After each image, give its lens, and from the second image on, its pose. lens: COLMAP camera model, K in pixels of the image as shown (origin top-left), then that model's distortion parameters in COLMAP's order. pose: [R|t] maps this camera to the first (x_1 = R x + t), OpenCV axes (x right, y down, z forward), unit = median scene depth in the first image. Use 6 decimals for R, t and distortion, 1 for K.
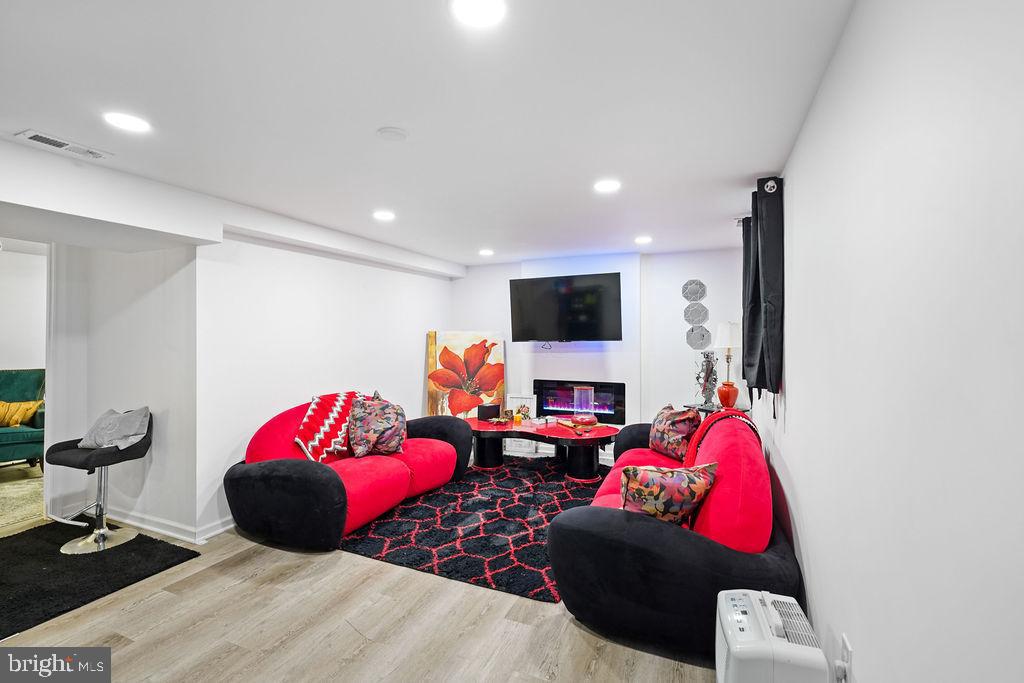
lens RADIAL K [[461.3, 0, 513.5], [0, 461.3, 338.1], [0, 0, 1]] dist [-0.015715, 0.007401]
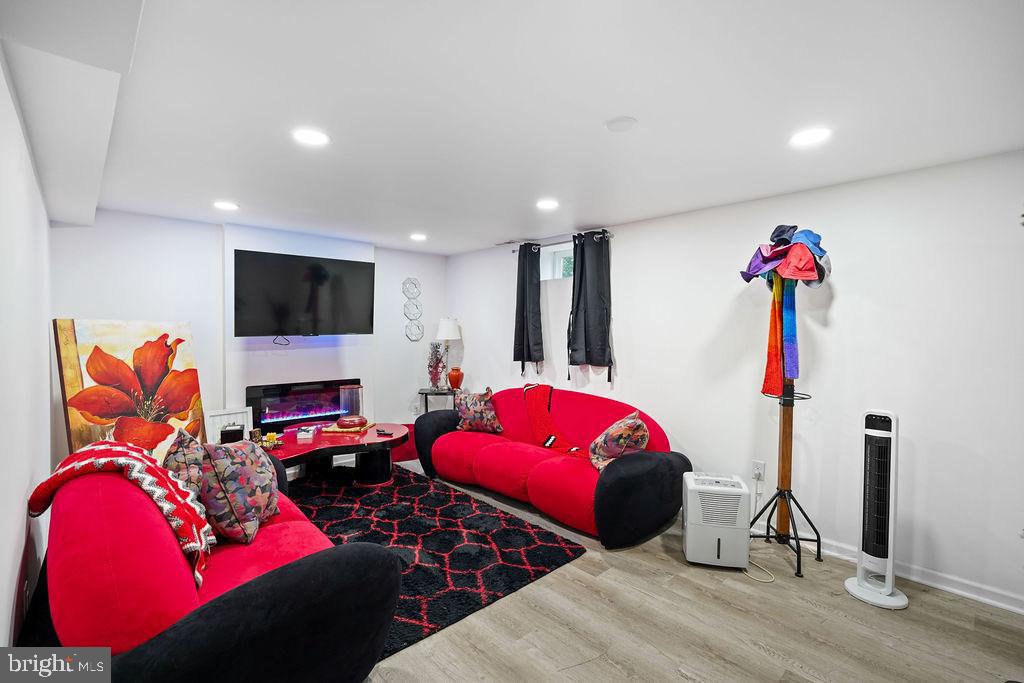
lens RADIAL K [[466.3, 0, 511.7], [0, 466.3, 338.1], [0, 0, 1]] dist [-0.001478, 0.000027]
pose [[0.382606, -0.015229, 0.923786, -0.715470], [-0.002164, 0.999847, 0.017379, -0.004708], [-0.923909, -0.008648, 0.382515, 0.460620]]
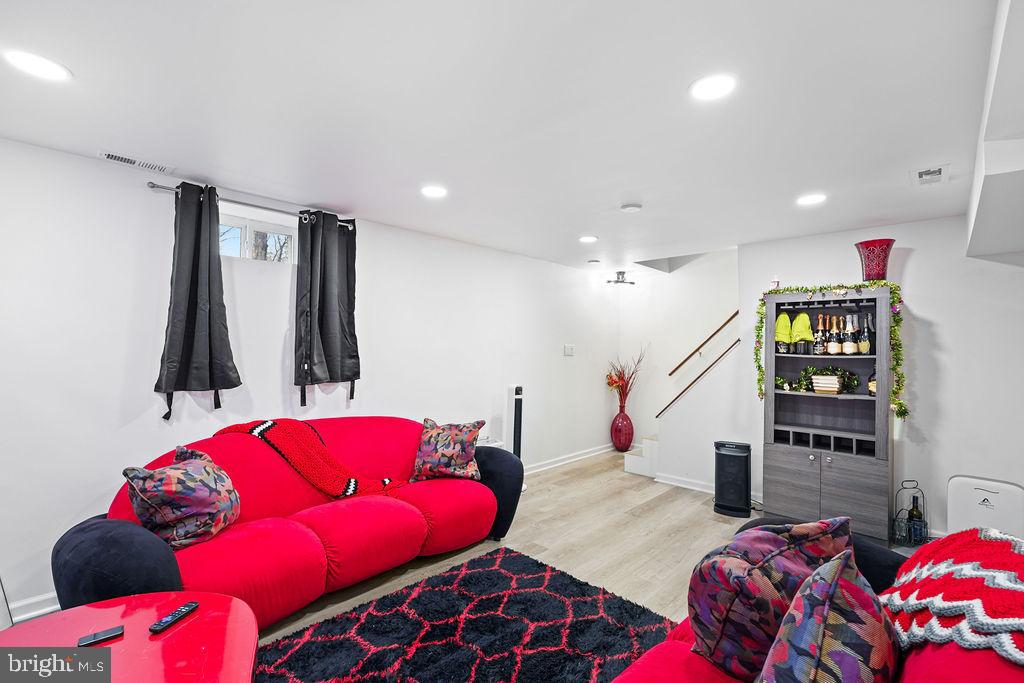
lens RADIAL K [[461.3, 0, 513.5], [0, 461.3, 338.1], [0, 0, 1]] dist [-0.015715, 0.007401]
pose [[-0.937836, -0.011481, 0.346888, -0.235634], [-0.011244, 0.999933, 0.002696, -0.008650], [-0.346896, -0.001372, -0.937903, 1.409952]]
